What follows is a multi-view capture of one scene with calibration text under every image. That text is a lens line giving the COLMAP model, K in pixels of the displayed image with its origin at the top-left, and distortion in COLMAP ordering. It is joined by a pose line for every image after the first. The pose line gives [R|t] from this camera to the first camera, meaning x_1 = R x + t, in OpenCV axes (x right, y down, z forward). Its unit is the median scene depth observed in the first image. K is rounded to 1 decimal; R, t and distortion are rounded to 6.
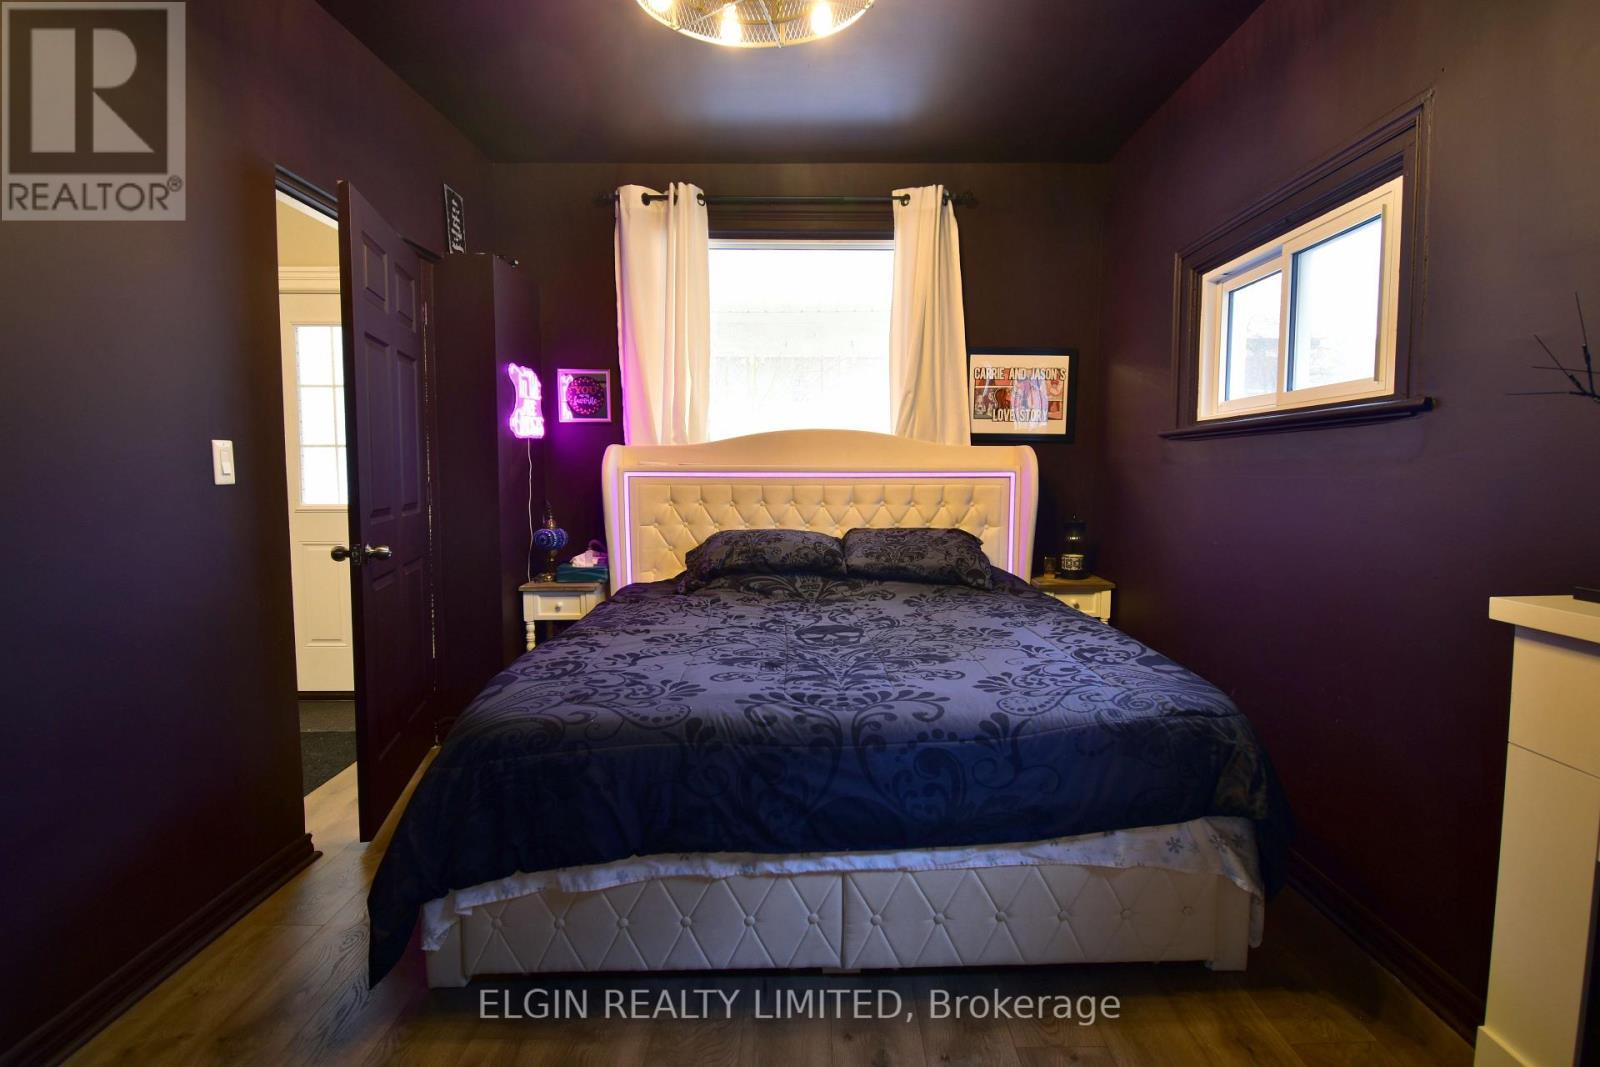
lens RADIAL K [[778.7, 0, 761.9], [0, 778.7, 532.2], [0, 0, 1]] dist [0.018765, -0.023752]
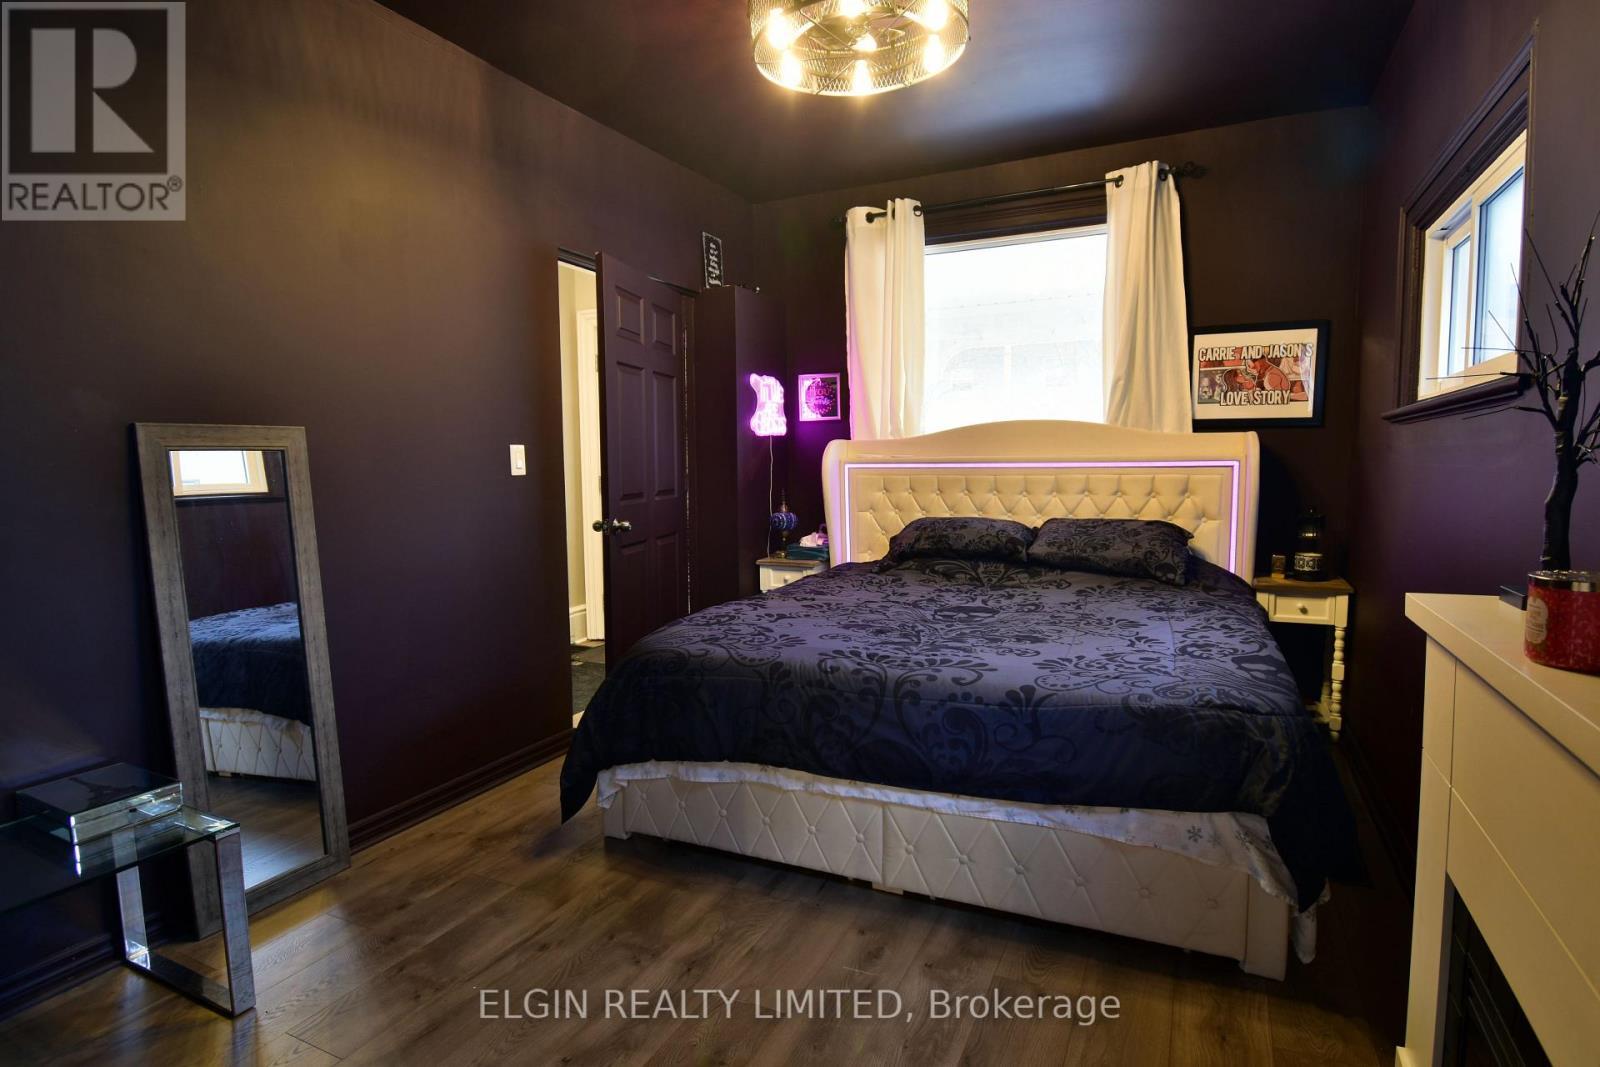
lens RADIAL K [[778.7, 0, 761.9], [0, 778.7, 532.2], [0, 0, 1]] dist [0.018765, -0.023752]
pose [[0.899090, 0.031001, -0.436665, 0.229264], [-0.025548, 0.999505, 0.018357, 0.004331], [0.437018, -0.005349, 0.899437, -0.072631]]
